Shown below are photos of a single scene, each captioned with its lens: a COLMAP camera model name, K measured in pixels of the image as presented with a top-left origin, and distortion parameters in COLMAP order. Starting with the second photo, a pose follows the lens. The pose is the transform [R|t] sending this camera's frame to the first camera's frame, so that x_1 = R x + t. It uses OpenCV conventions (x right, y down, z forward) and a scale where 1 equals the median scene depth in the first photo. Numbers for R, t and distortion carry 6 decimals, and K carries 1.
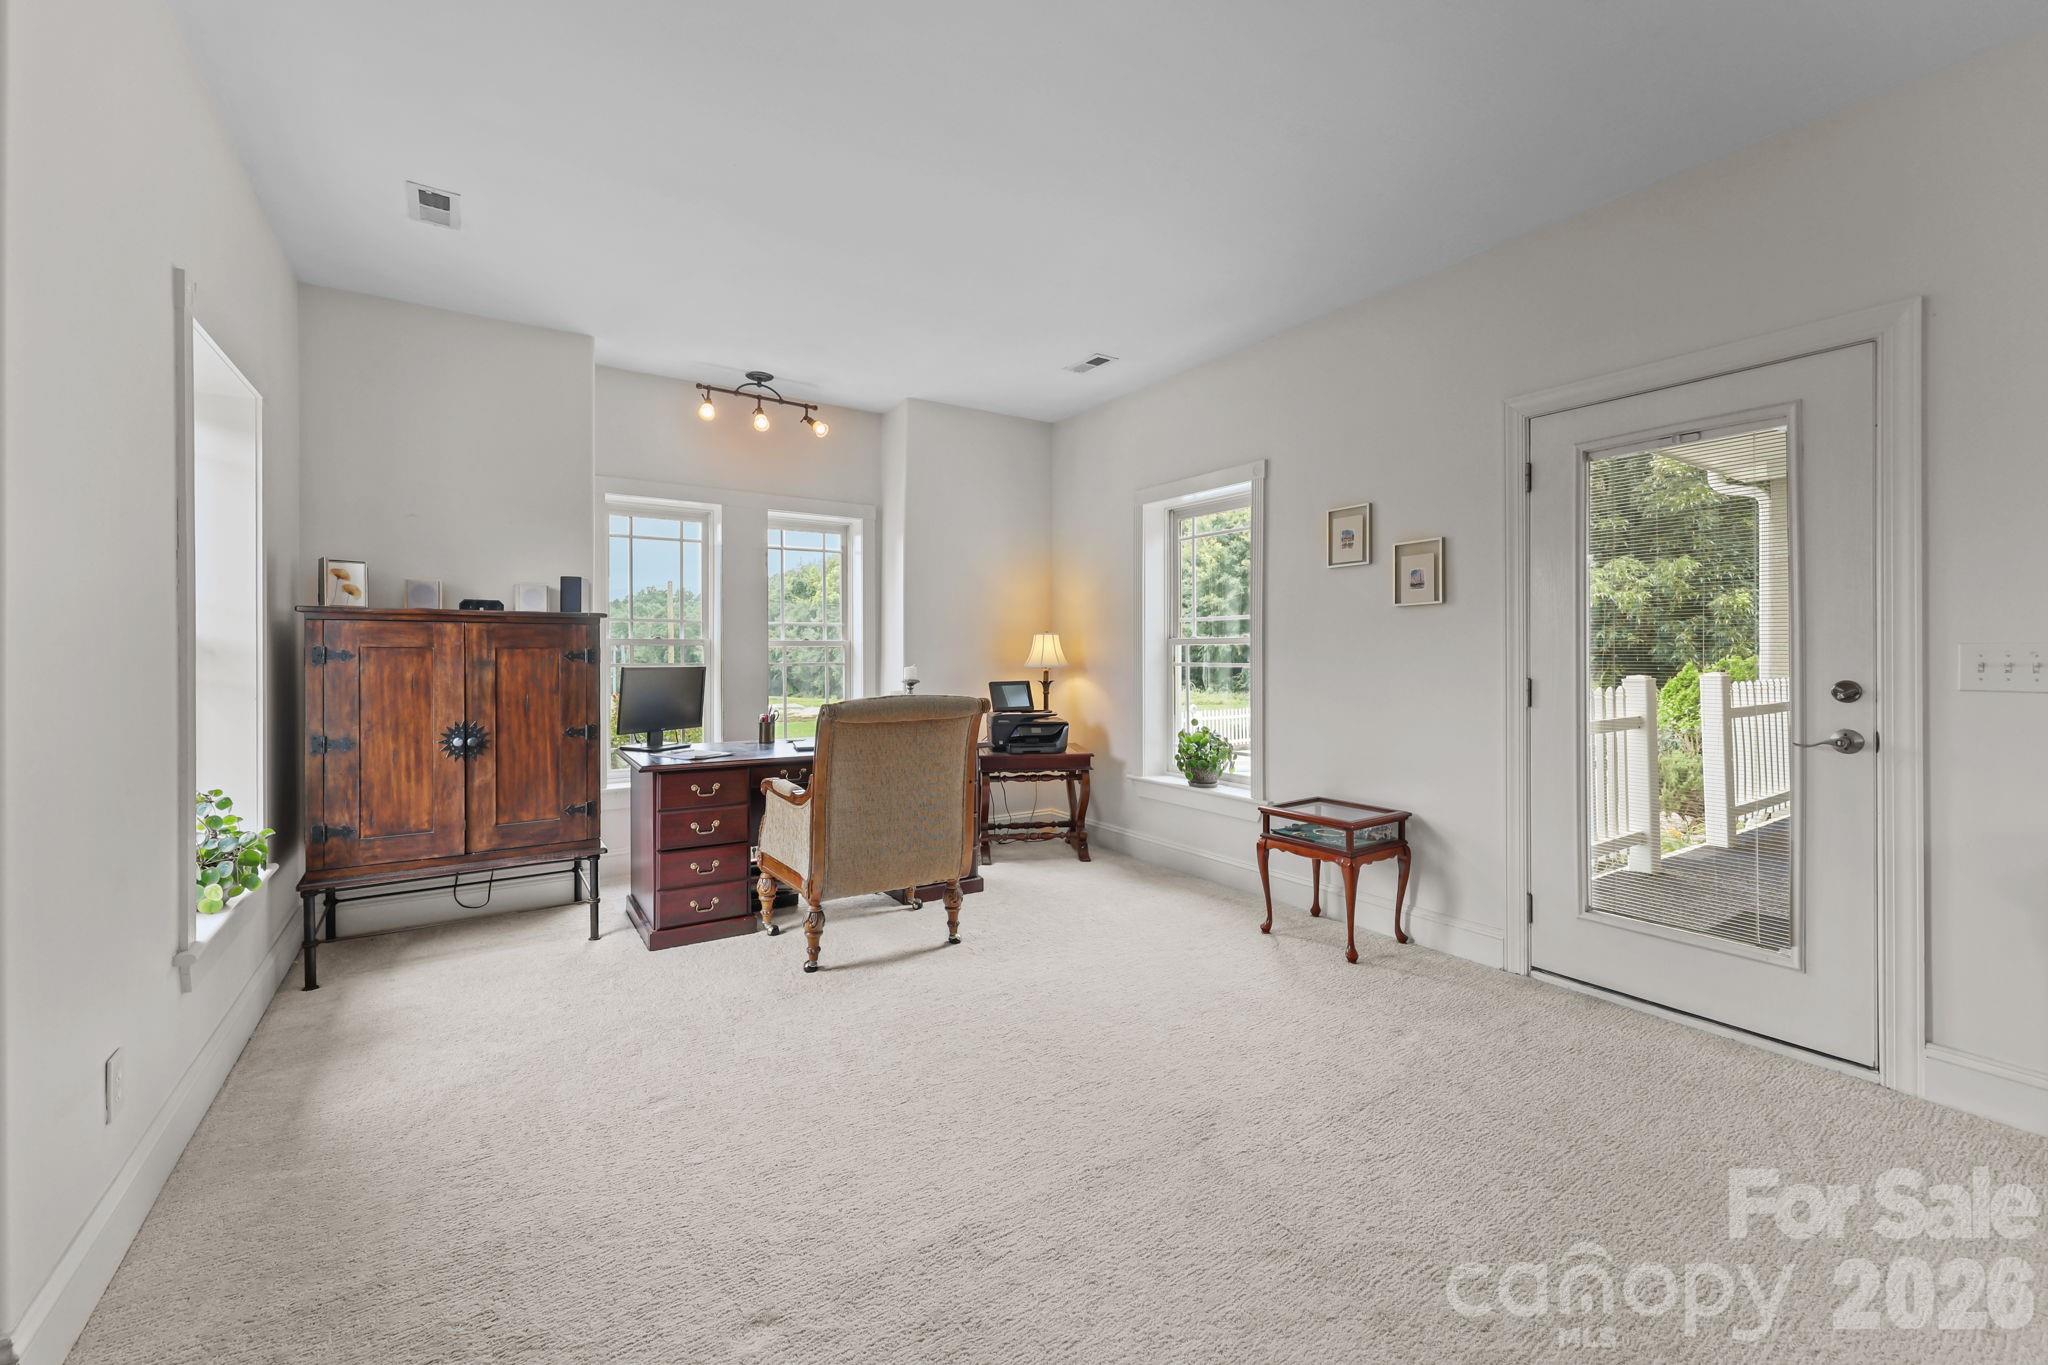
lens RADIAL K [[841.5, 0, 1030.9], [0, 841.5, 657.4], [0, 0, 1]] dist [0.002430, 0.000649]
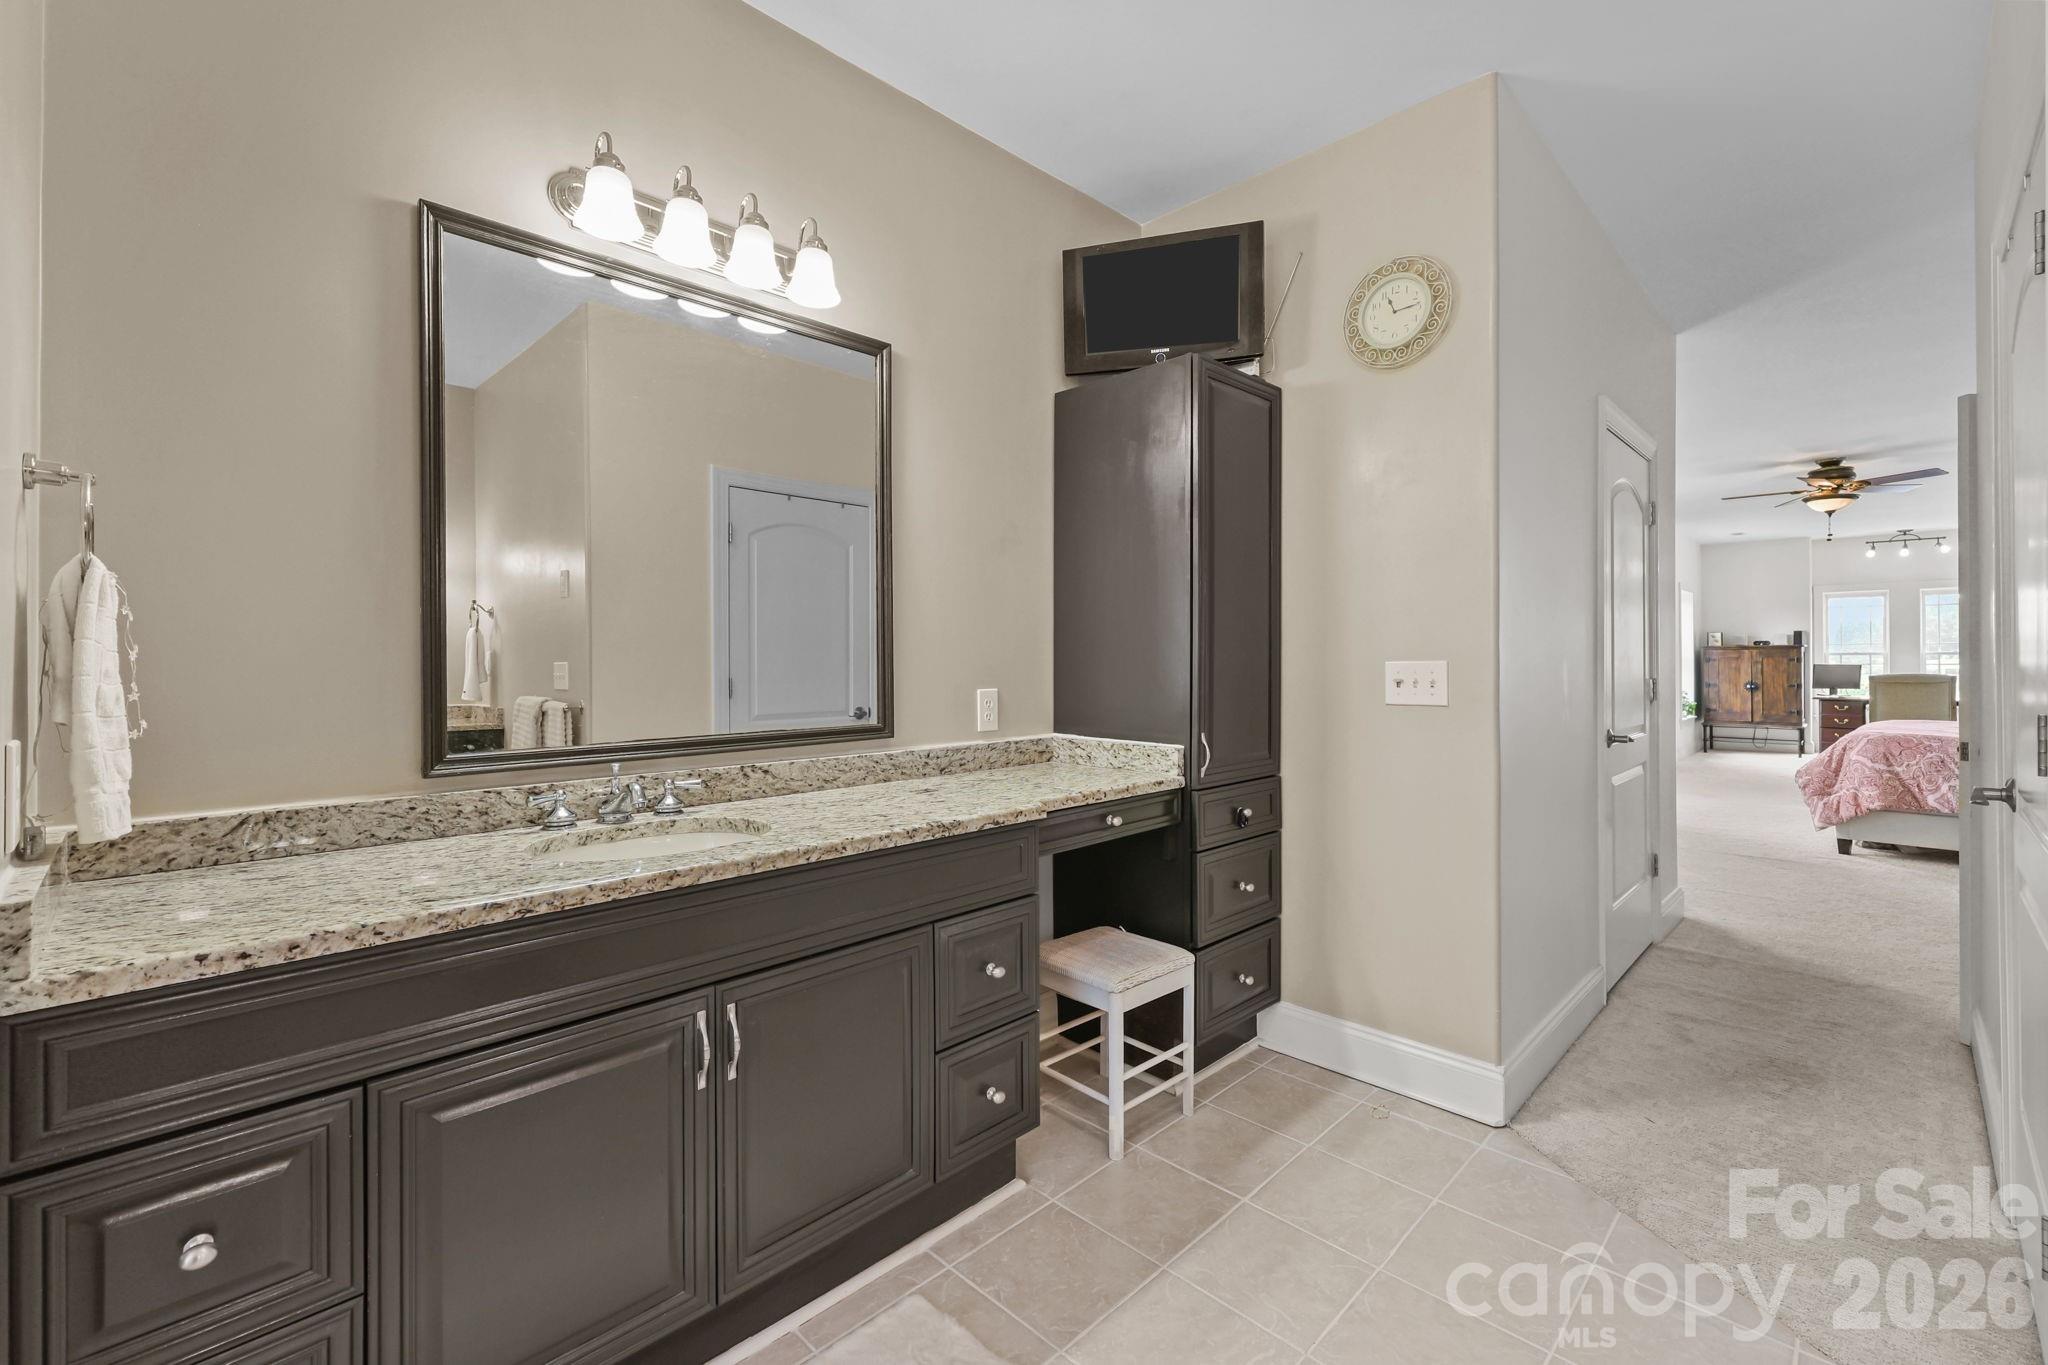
lens RADIAL K [[863.6, 0, 1021.2], [0, 863.6, 659.8], [0, 0, 1]] dist [0.000174, -0.000061]
pose [[0.186585, -0.001220, -0.982438, 1.946001], [0.002143, 0.999997, -0.000834, -0.005618], [0.982436, -0.001950, 0.186588, -2.237418]]
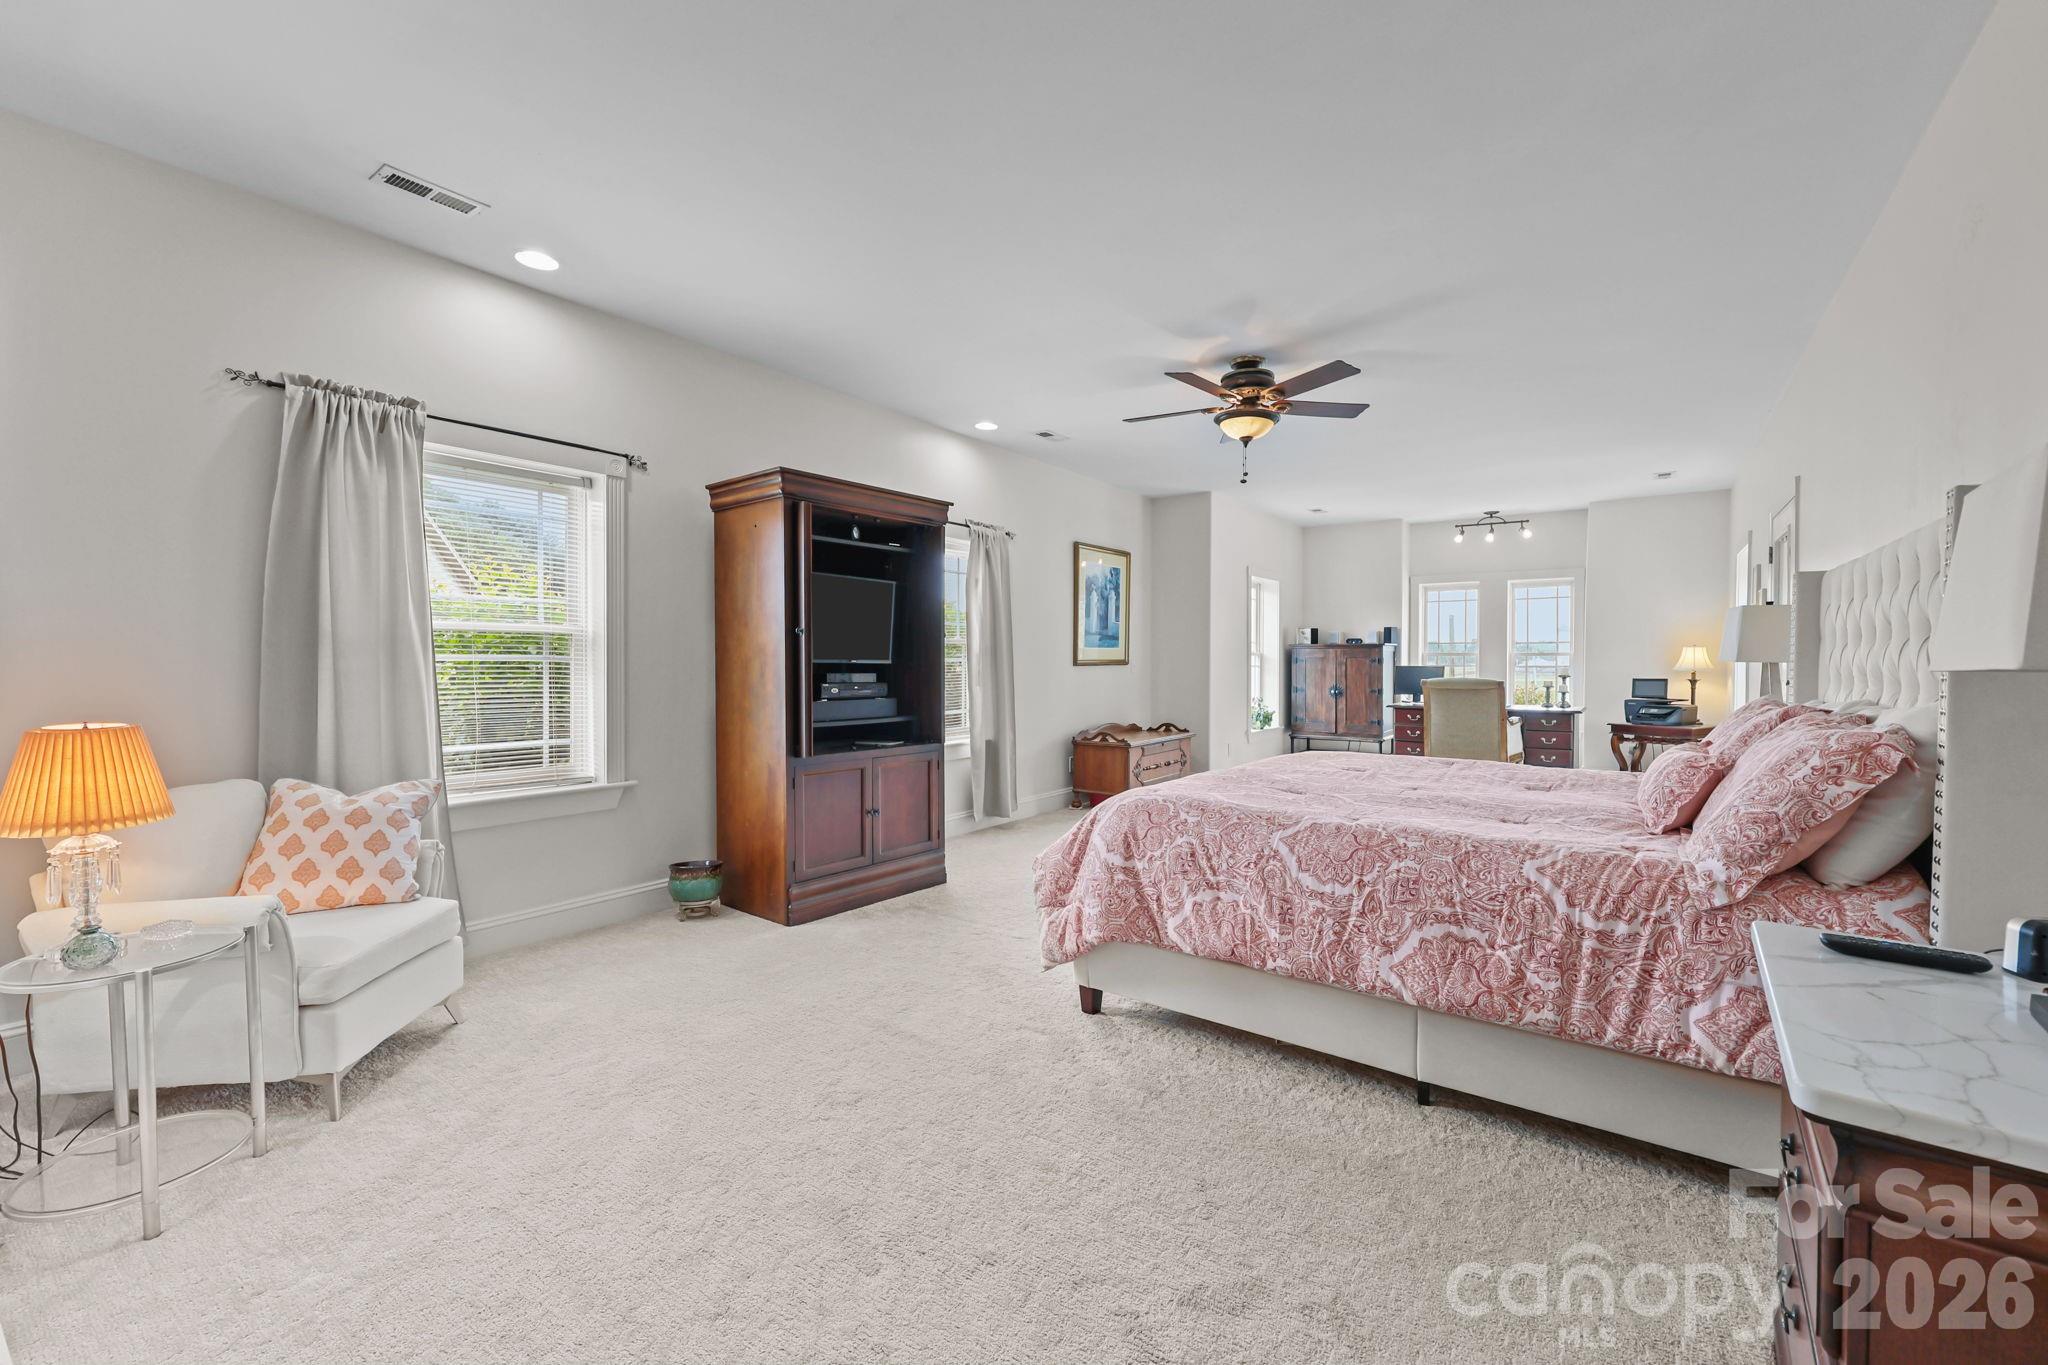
lens RADIAL K [[841.2, 0, 1023.3], [0, 841.2, 677.4], [0, 0, 1]] dist [0.001506, 0.000219]
pose [[0.352189, 0.022414, -0.935660, 1.458389], [-0.003867, 0.999740, 0.022494, -0.005041], [0.935921, -0.004304, 0.352184, -0.873580]]
